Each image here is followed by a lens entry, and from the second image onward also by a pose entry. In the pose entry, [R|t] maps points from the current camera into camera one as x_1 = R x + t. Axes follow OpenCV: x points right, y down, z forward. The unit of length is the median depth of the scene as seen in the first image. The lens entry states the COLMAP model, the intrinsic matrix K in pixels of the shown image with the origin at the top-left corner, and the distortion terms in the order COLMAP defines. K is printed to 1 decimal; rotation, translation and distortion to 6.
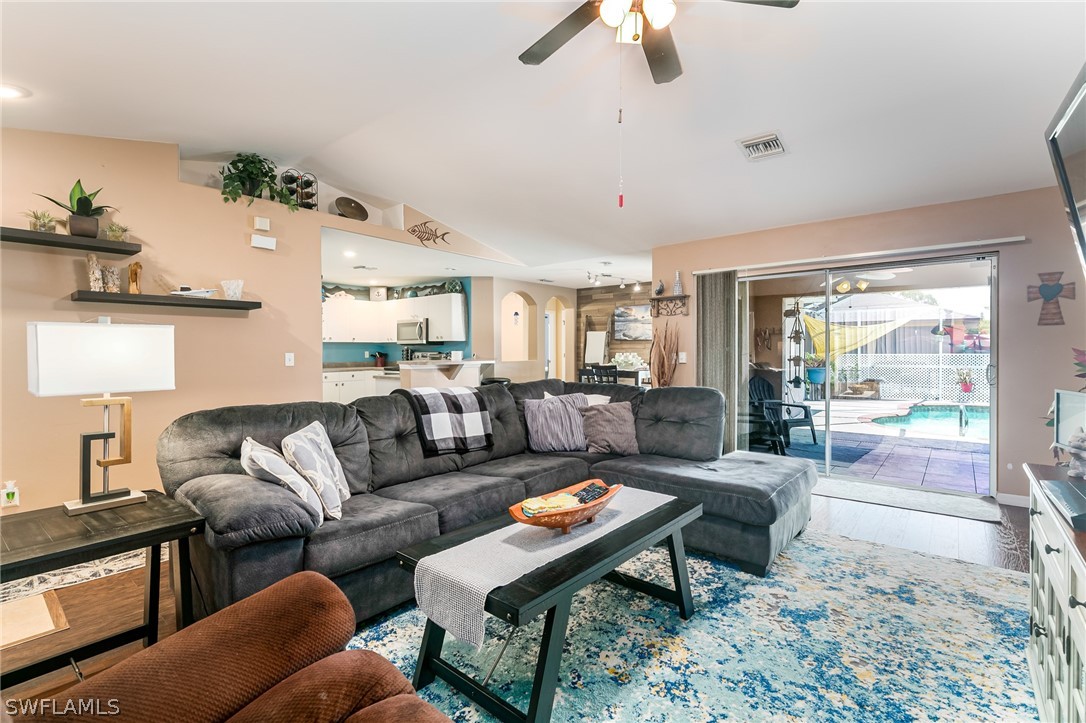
lens RADIAL K [[490.9, 0, 549.1], [0, 490.9, 354.6], [0, 0, 1]] dist [0.012838, -0.000070]
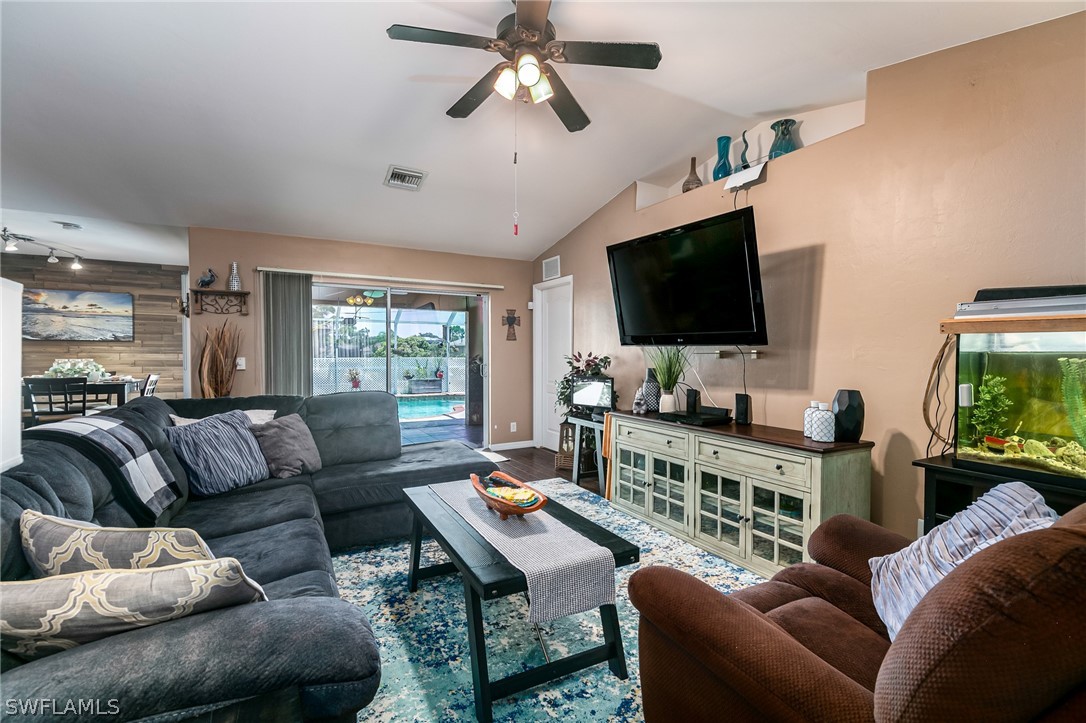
lens RADIAL K [[493.6, 0, 541.6], [0, 493.6, 364.3], [0, 0, 1]] dist [0.012574, -0.000339]
pose [[0.364521, -0.015953, 0.931059, -0.568222], [0.007708, 0.999871, 0.014114, -0.001604], [-0.931163, 0.002032, 0.364596, 0.306405]]
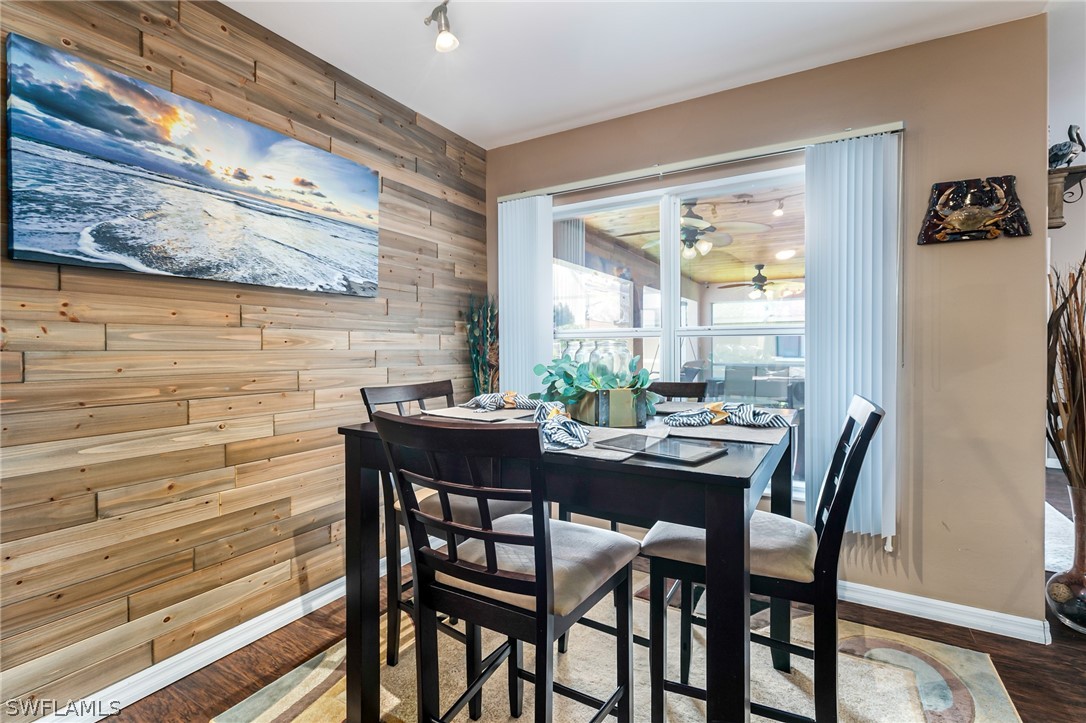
lens RADIAL K [[495.5, 0, 555.4], [0, 495.5, 350.2], [0, 0, 1]] dist [0.004640, -0.000036]
pose [[-0.178564, -0.007849, 0.983897, -0.102916], [0.015987, 0.999813, 0.010878, -0.005203], [-0.983798, 0.017672, -0.178405, 2.346038]]
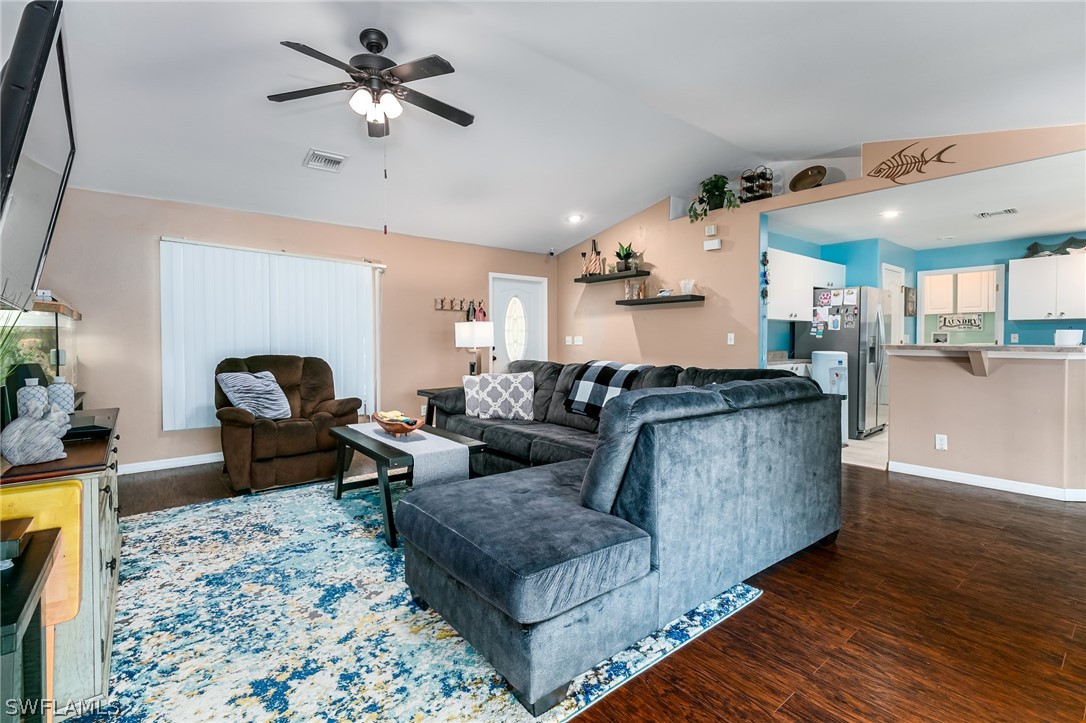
lens RADIAL K [[495.5, 0, 555.4], [0, 495.5, 350.2], [0, 0, 1]] dist [0.004640, -0.000036]
pose [[-0.179261, 0.025325, -0.983476, 0.919274], [-0.007309, 0.999607, 0.027072, 0.009972], [0.983774, 0.012041, -0.179006, 1.059580]]
